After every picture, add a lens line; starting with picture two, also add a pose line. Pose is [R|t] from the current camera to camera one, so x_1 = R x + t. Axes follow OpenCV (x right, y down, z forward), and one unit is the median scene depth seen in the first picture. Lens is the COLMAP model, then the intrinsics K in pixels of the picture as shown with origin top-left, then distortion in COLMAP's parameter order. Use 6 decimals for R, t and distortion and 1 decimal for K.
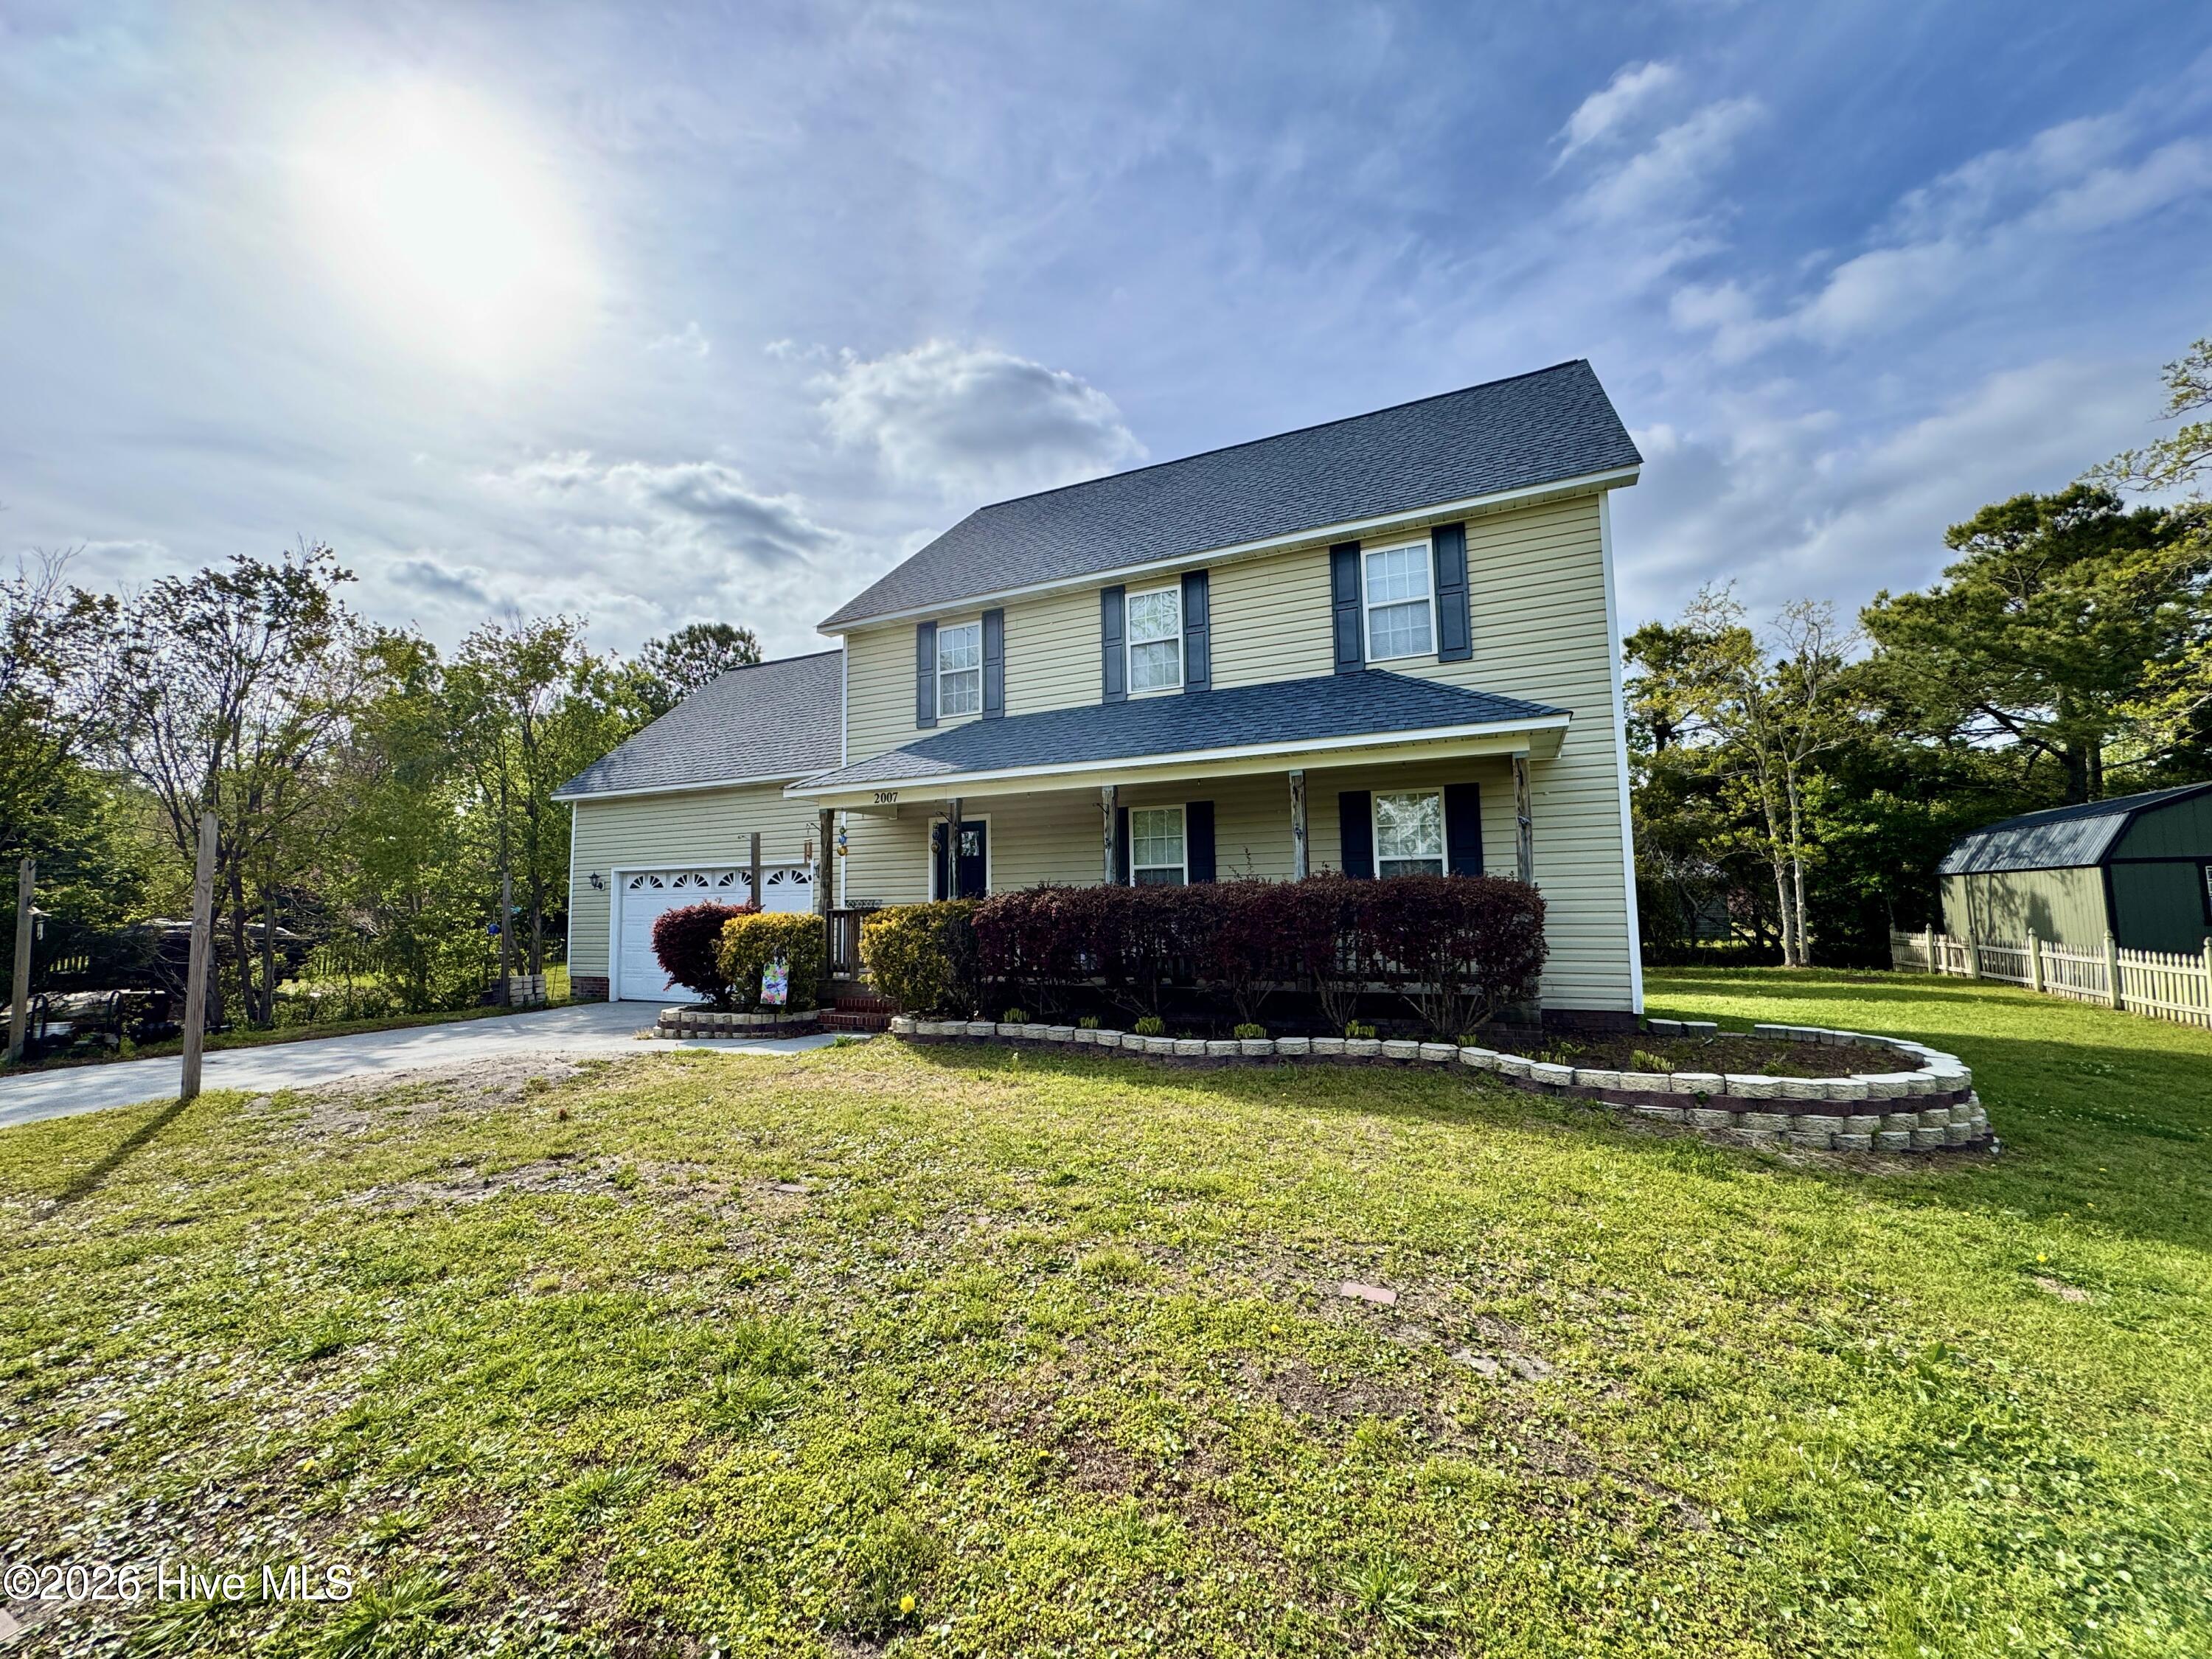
lens RADIAL K [[867.3, 0, 1106.0], [0, 867.3, 829.5], [0, 0, 1]] dist [-0.002256, -0.000167]
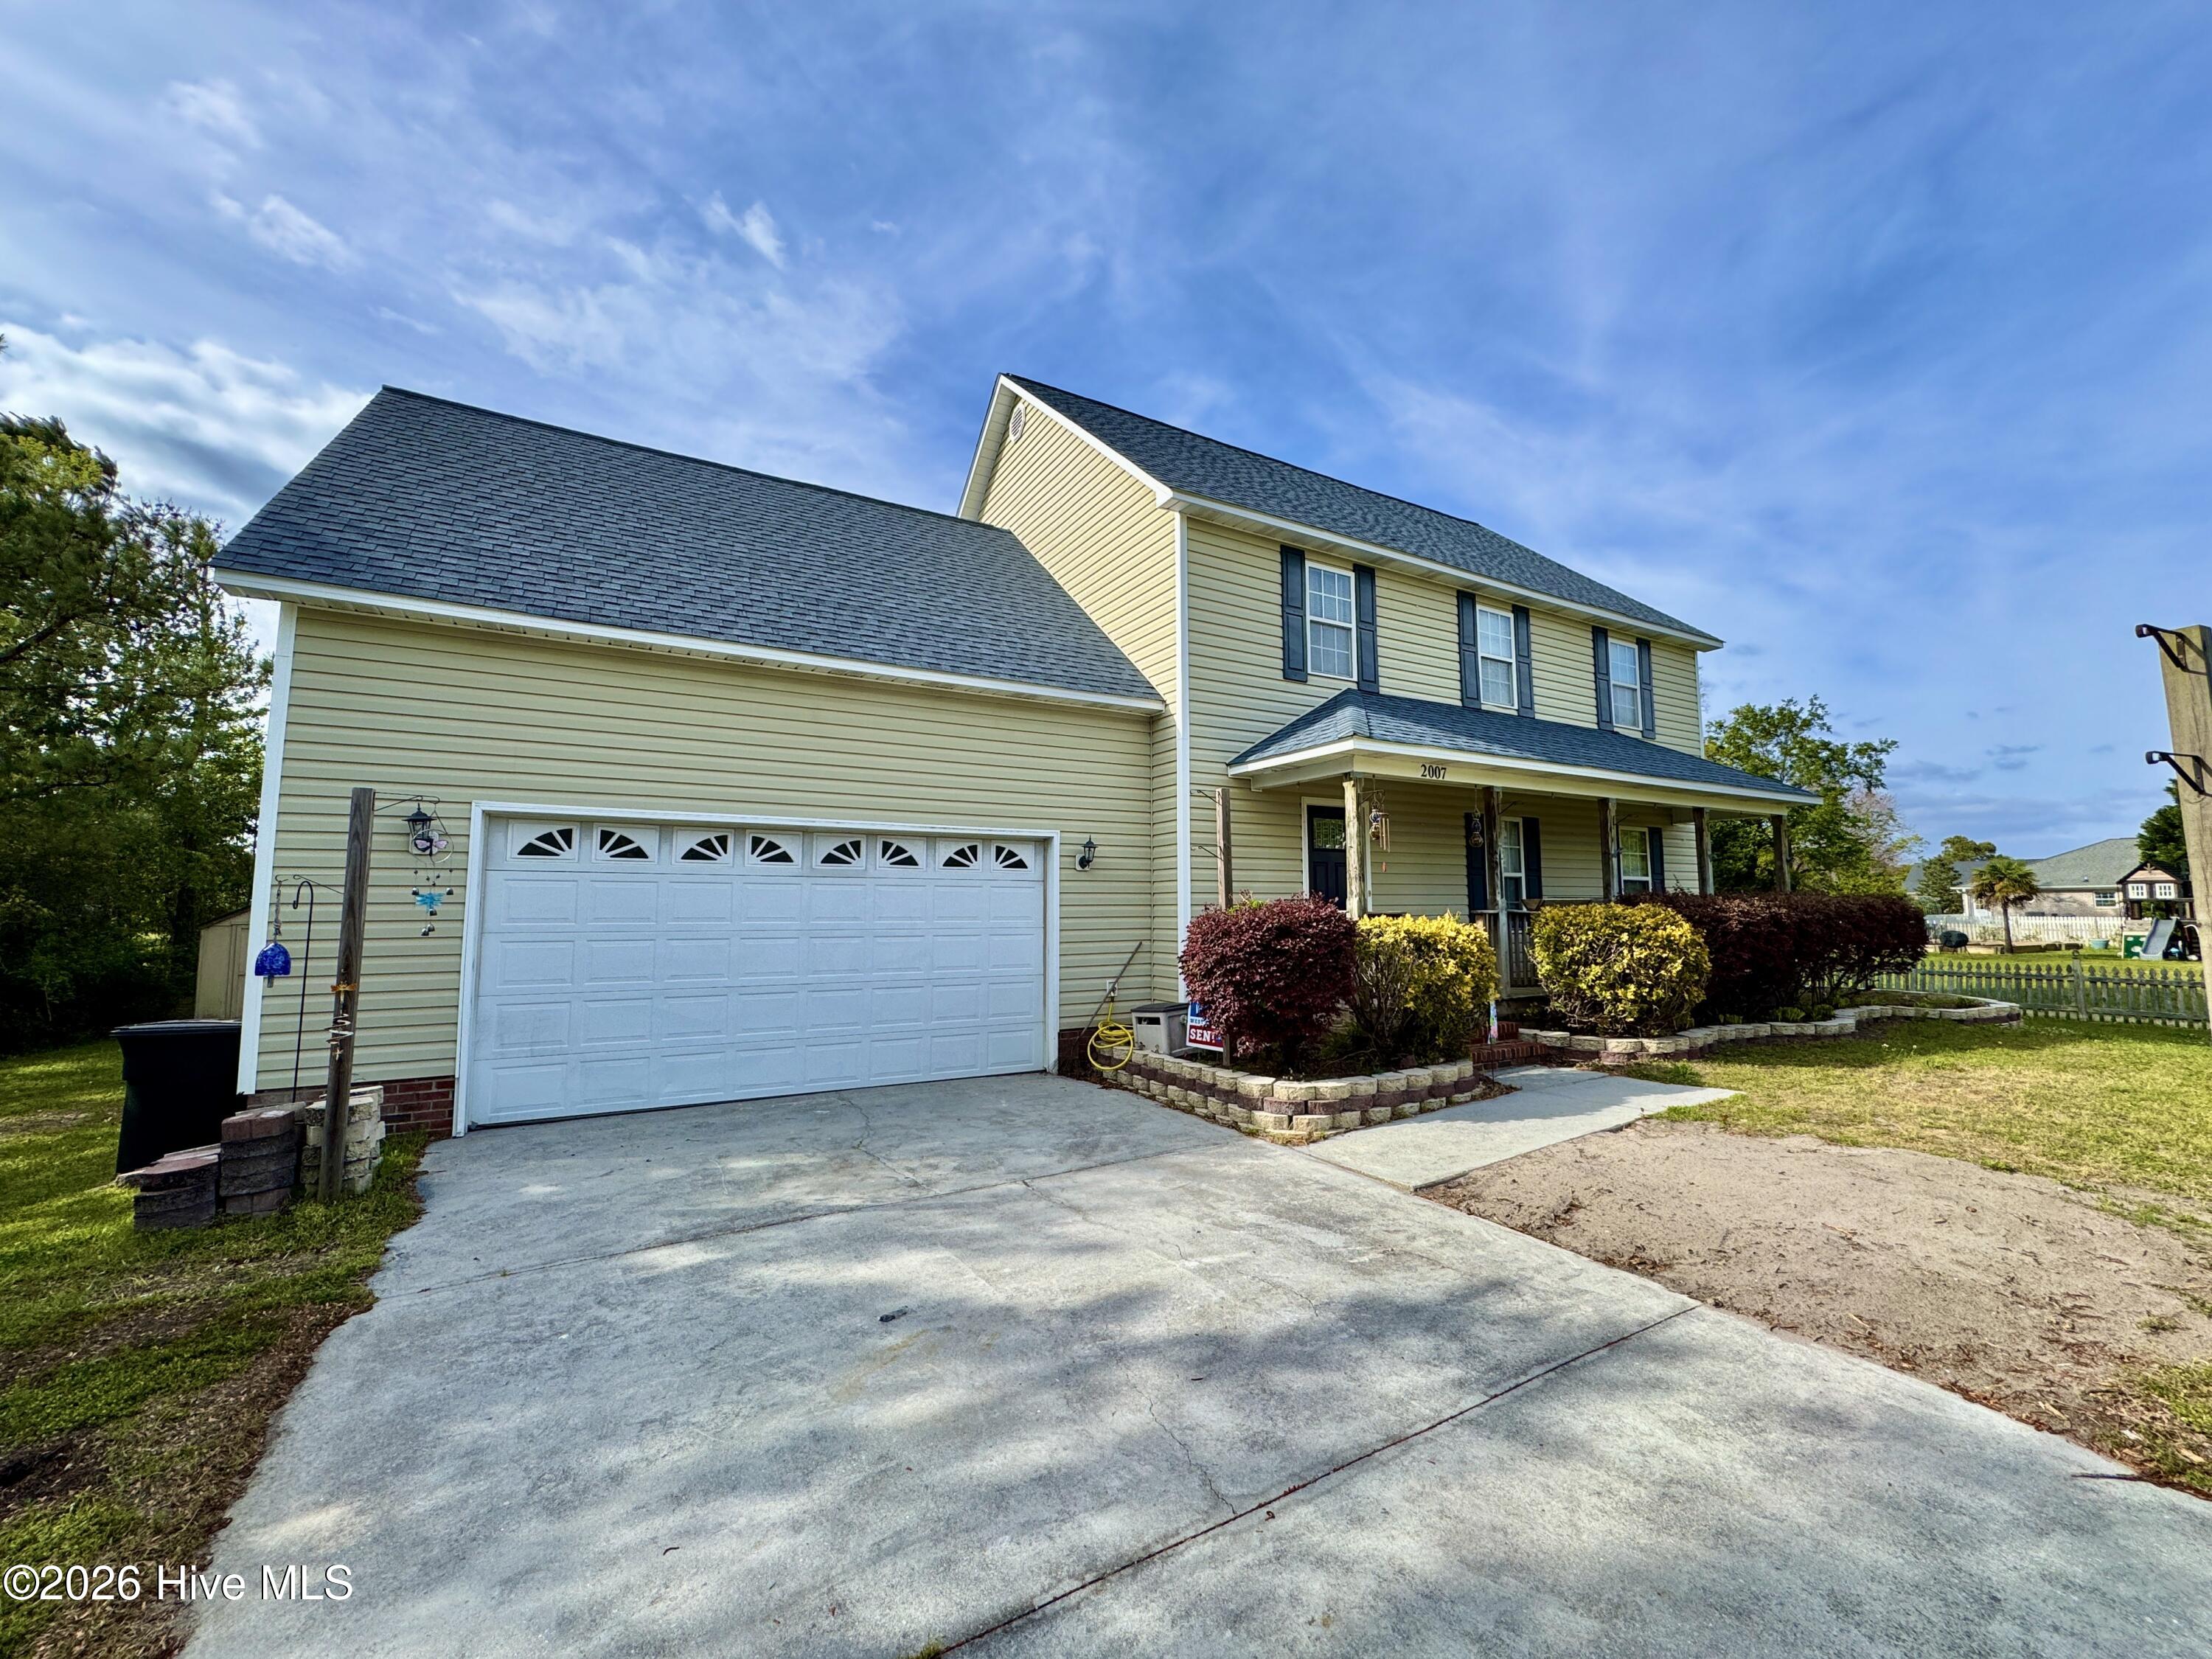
lens RADIAL K [[862.1, 0, 1096.8], [0, 862.1, 829.3], [0, 0, 1]] dist [-0.010235, -0.000006]
pose [[0.585792, 0.088751, 0.805587, -1.068866], [-0.080311, 0.995450, -0.051269, 0.080980], [-0.806472, -0.034665, 0.590255, 0.786811]]
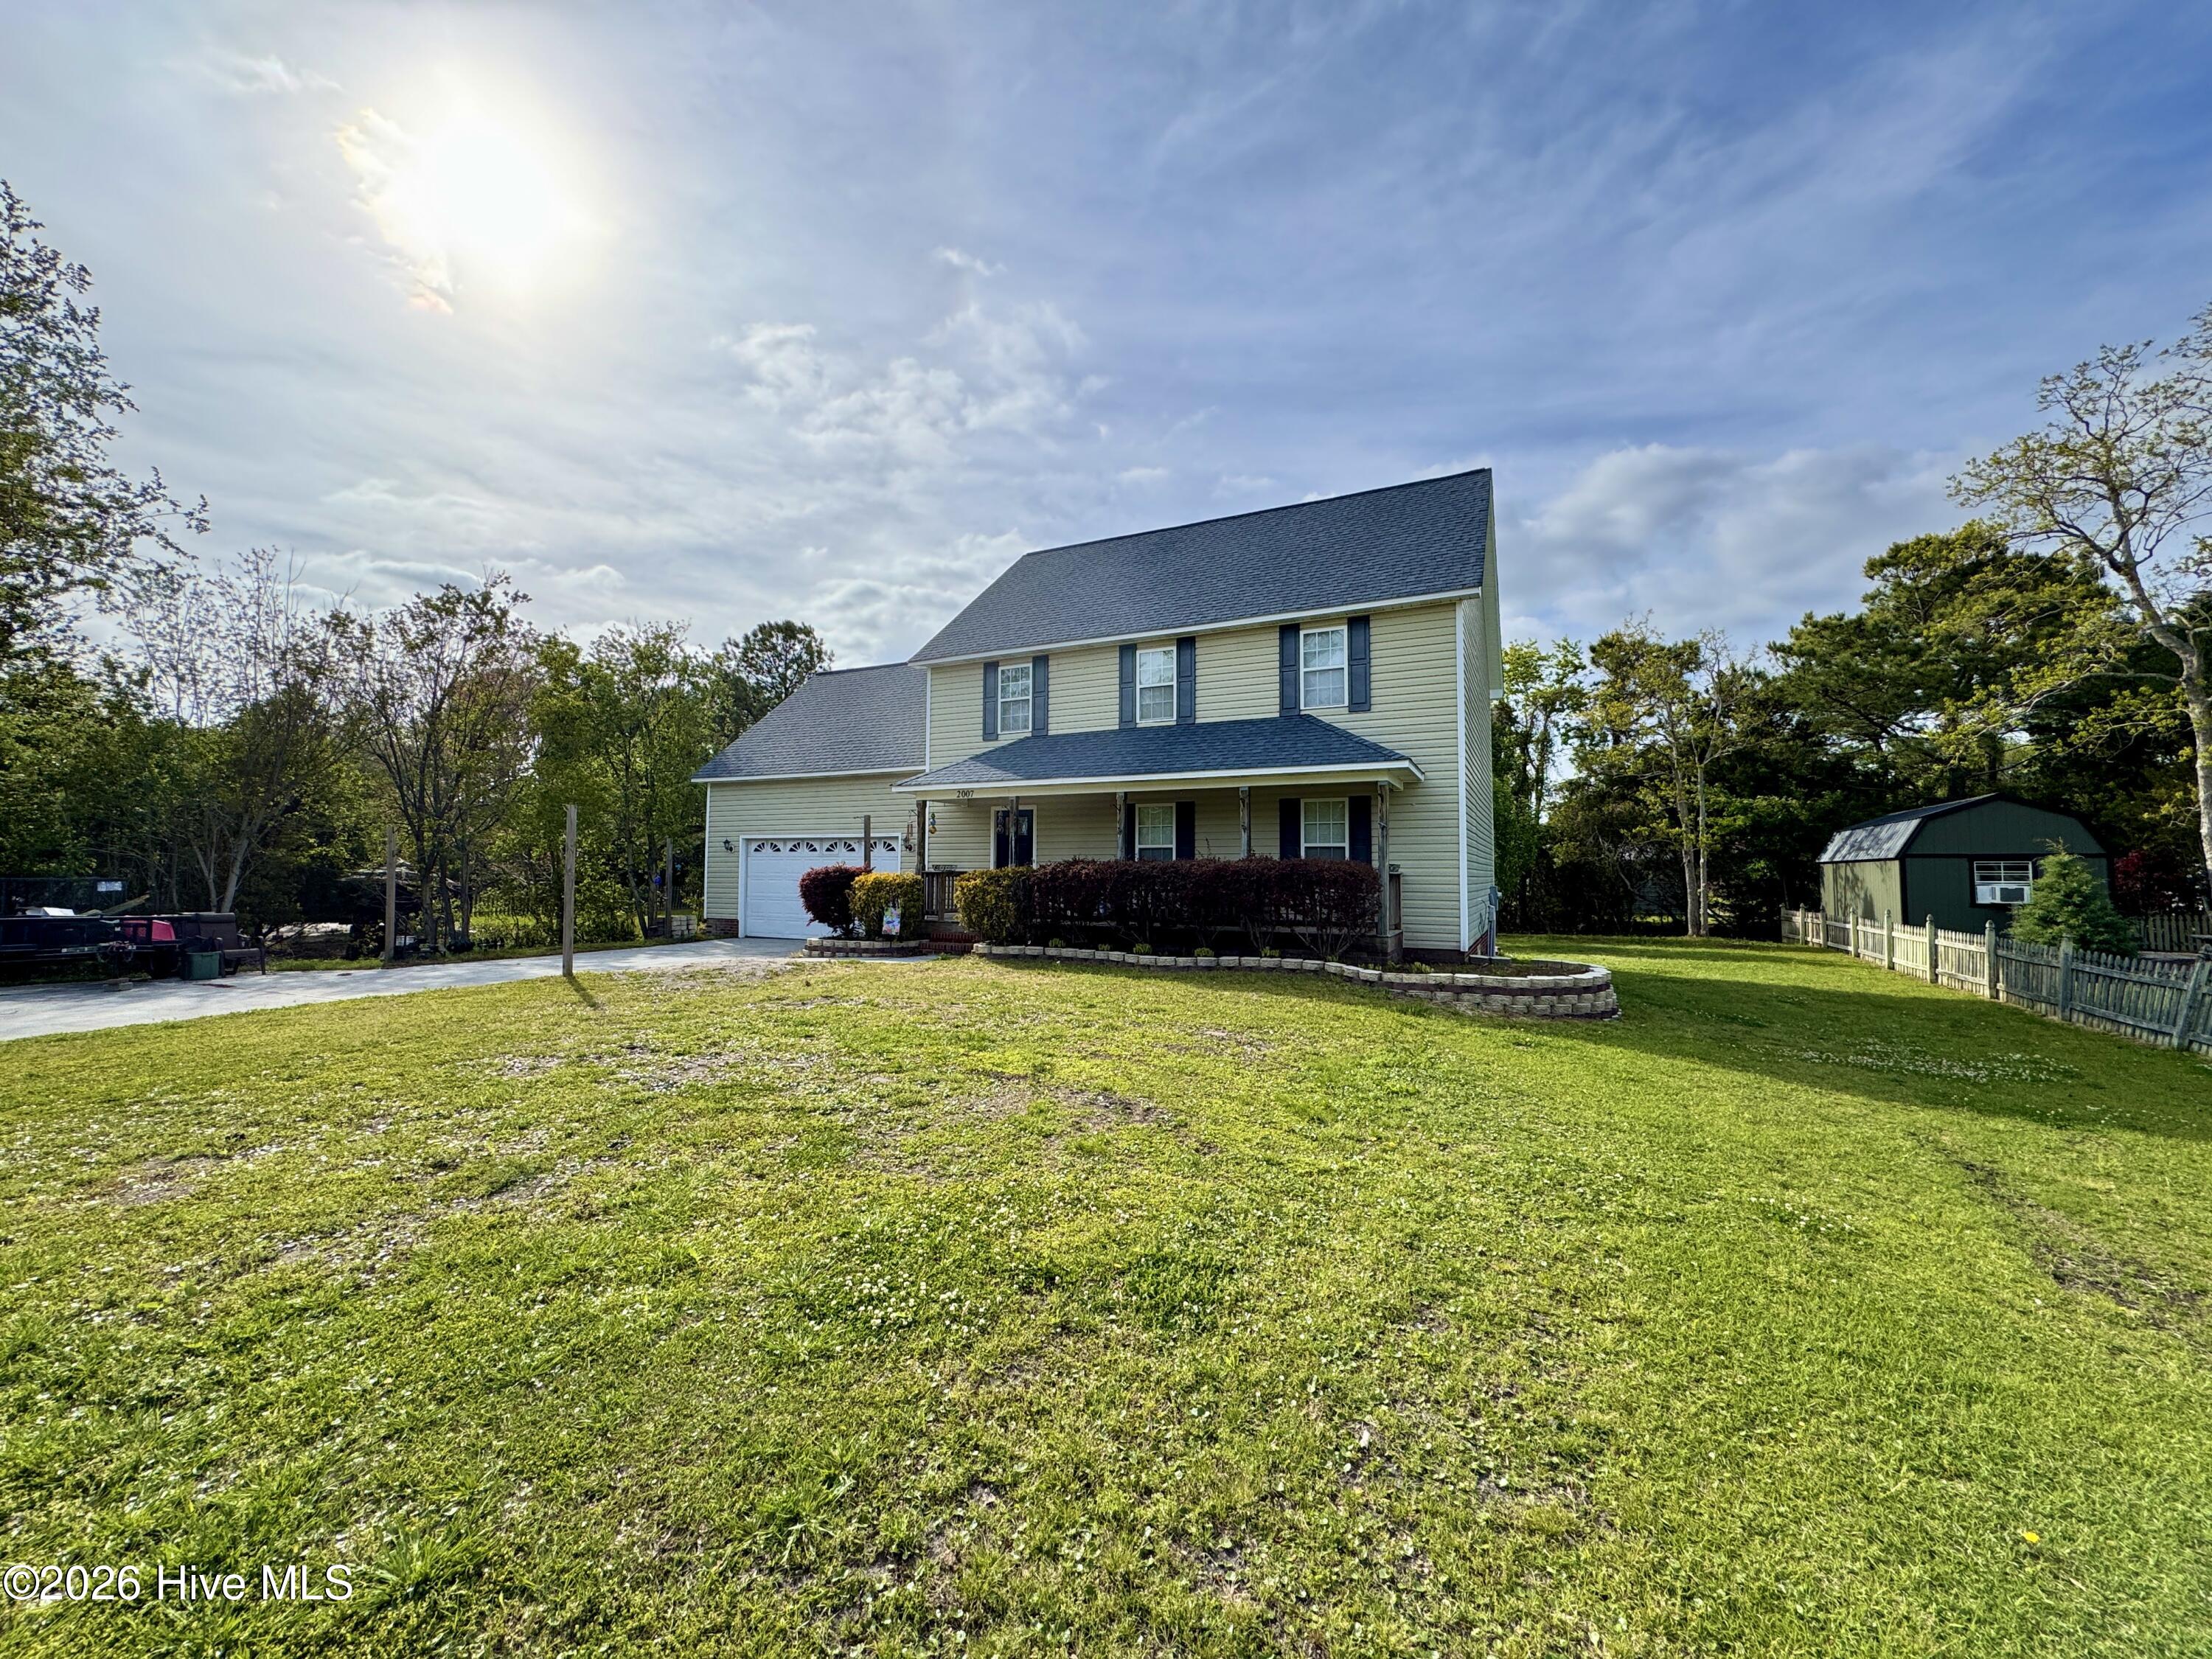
lens RADIAL K [[867.3, 0, 1106.0], [0, 867.3, 829.5], [0, 0, 1]] dist [-0.002256, -0.000167]
pose [[0.999514, 0.021180, -0.022863, 0.011365], [-0.020310, 0.999085, 0.037630, -0.036976], [0.023639, -0.037147, 0.999030, -0.422615]]
